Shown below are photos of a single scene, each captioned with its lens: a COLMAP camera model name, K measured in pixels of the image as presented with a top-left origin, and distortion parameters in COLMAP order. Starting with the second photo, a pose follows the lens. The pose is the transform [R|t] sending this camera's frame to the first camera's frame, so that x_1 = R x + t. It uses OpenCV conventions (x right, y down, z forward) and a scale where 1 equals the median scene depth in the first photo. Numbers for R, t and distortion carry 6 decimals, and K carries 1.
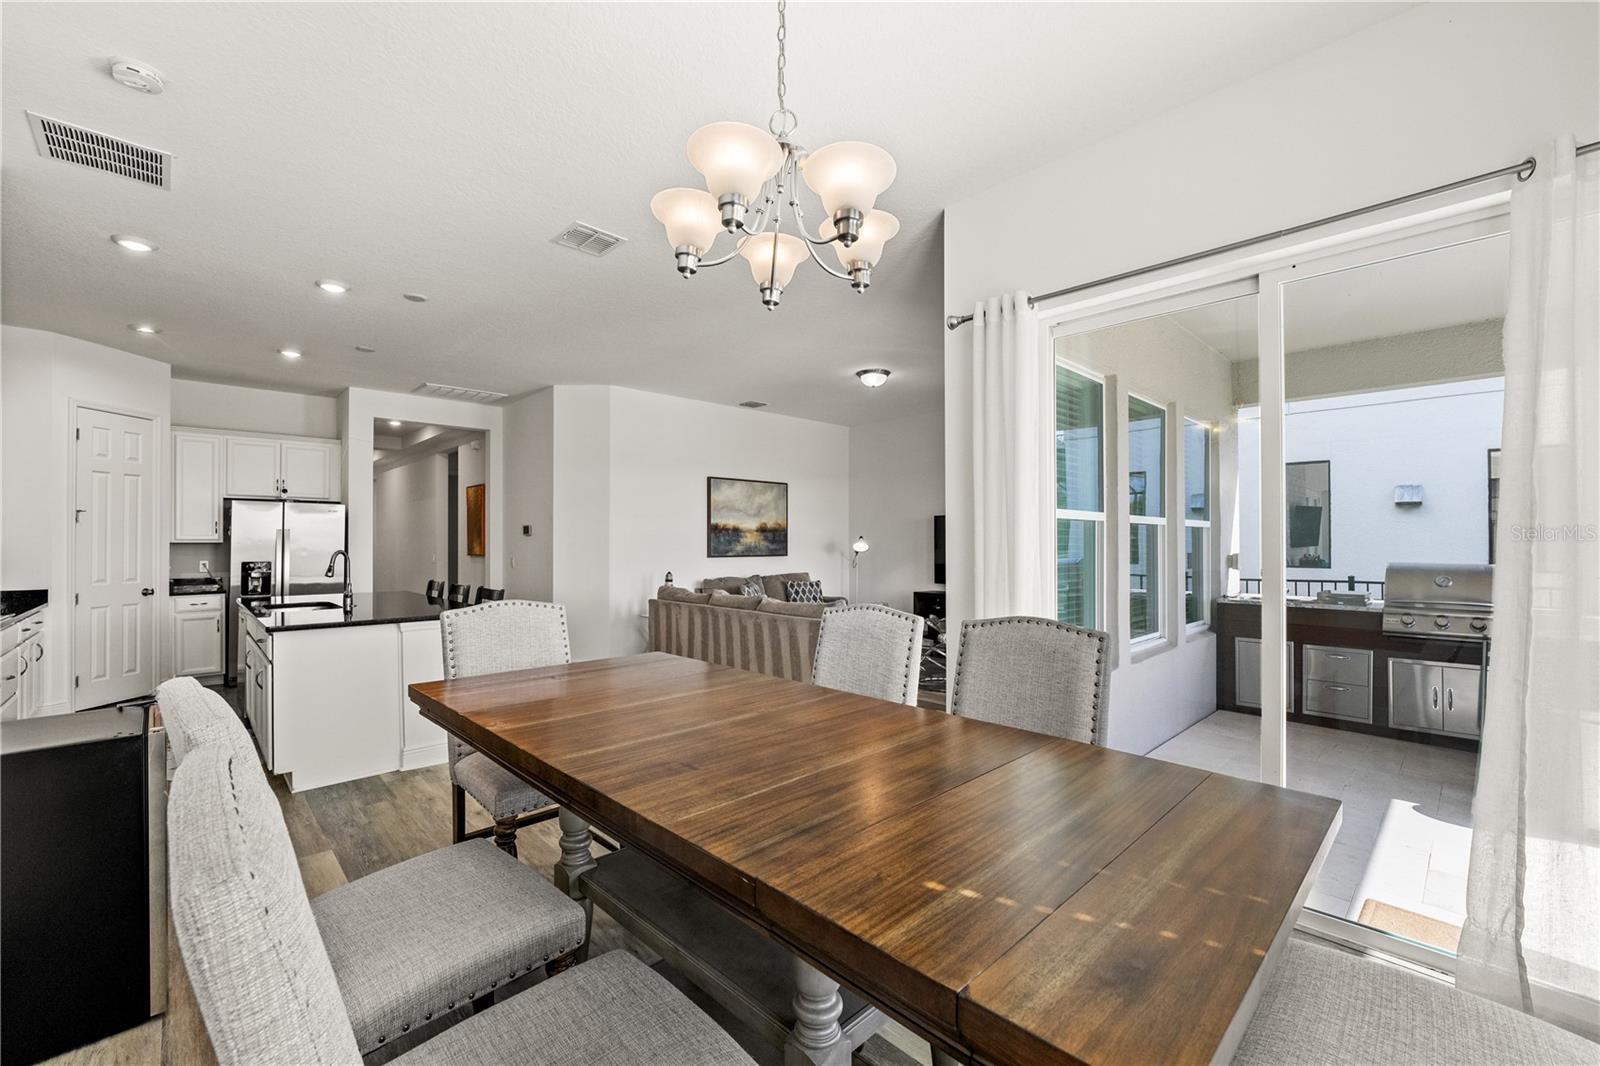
lens RADIAL K [[649.7, 0, 795.0], [0, 649.7, 537.0], [0, 0, 1]] dist [-0.003240, -0.000011]
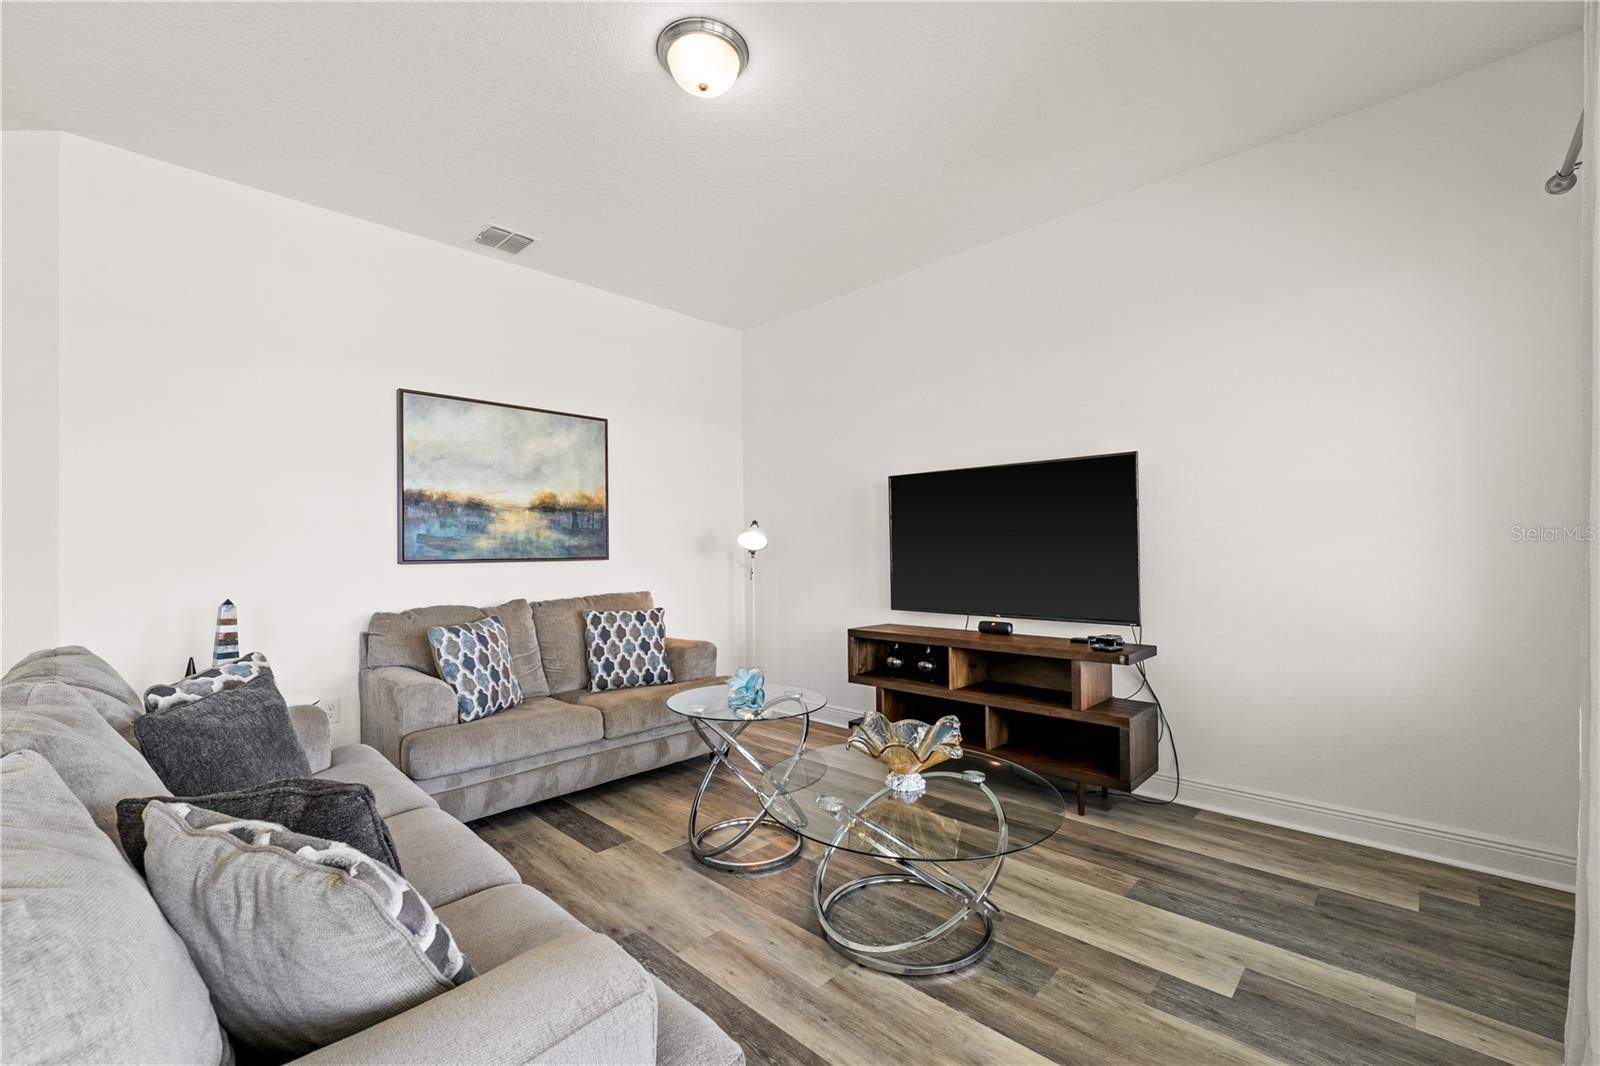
lens RADIAL K [[649.7, 0, 803.6], [0, 649.7, 541.3], [0, 0, 1]] dist [-0.003240, -0.000011]
pose [[0.999082, -0.008614, 0.041960, 0.127558], [0.008840, 0.999947, -0.005201, 0.019438], [-0.041913, 0.005567, 0.999106, 0.501055]]
